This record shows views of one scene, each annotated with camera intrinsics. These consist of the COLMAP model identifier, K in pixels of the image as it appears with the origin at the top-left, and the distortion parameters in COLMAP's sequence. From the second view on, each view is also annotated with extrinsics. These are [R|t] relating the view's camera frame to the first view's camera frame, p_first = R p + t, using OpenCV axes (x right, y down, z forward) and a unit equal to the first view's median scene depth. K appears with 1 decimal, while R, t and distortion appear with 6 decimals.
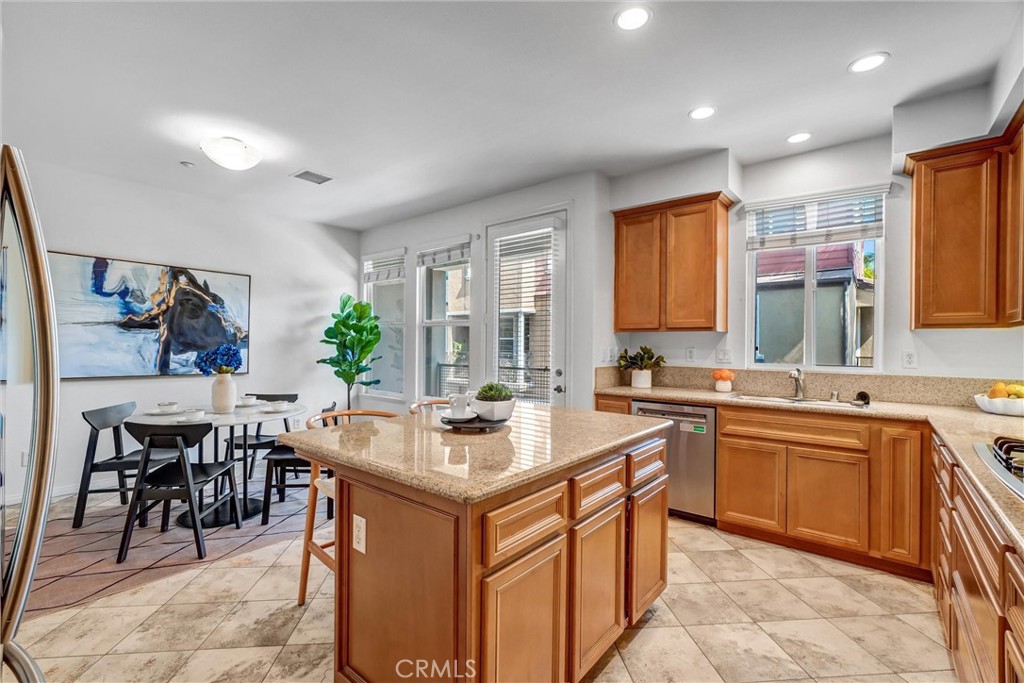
lens RADIAL K [[442.6, 0, 493.1], [0, 442.6, 347.6], [0, 0, 1]] dist [0.003004, 0.000248]
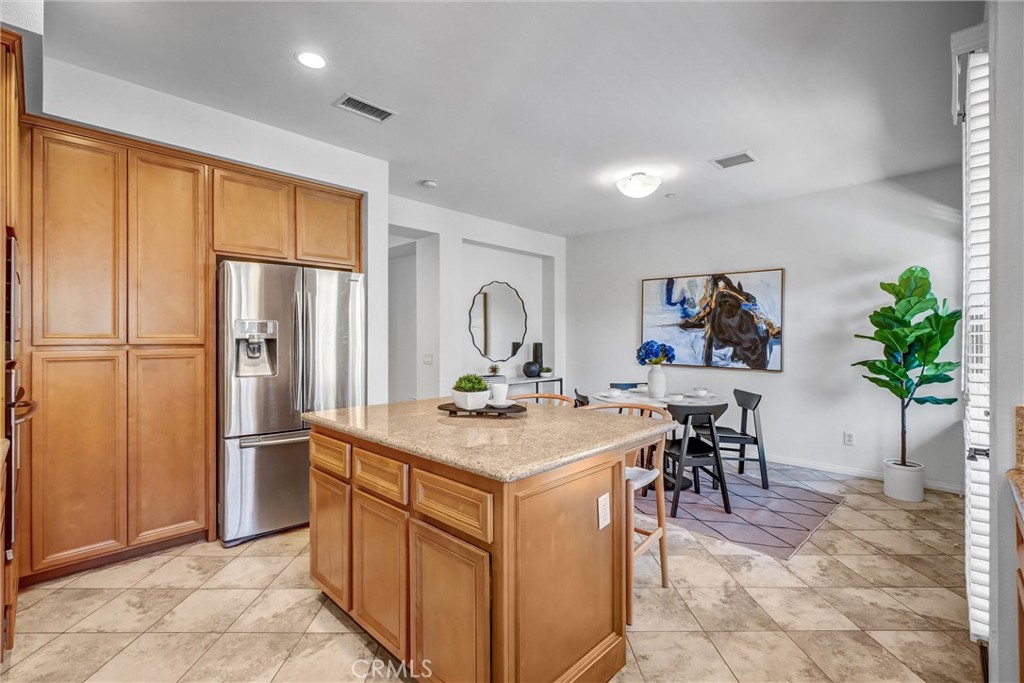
lens RADIAL K [[453.5, 0, 510.4], [0, 453.5, 340.2], [0, 0, 1]] dist [-0.001182, 0.001902]
pose [[-0.065510, -0.000369, -0.997852, 0.515092], [-0.013277, 0.999912, 0.000501, -0.001834], [0.997764, 0.013282, -0.065509, 0.538815]]
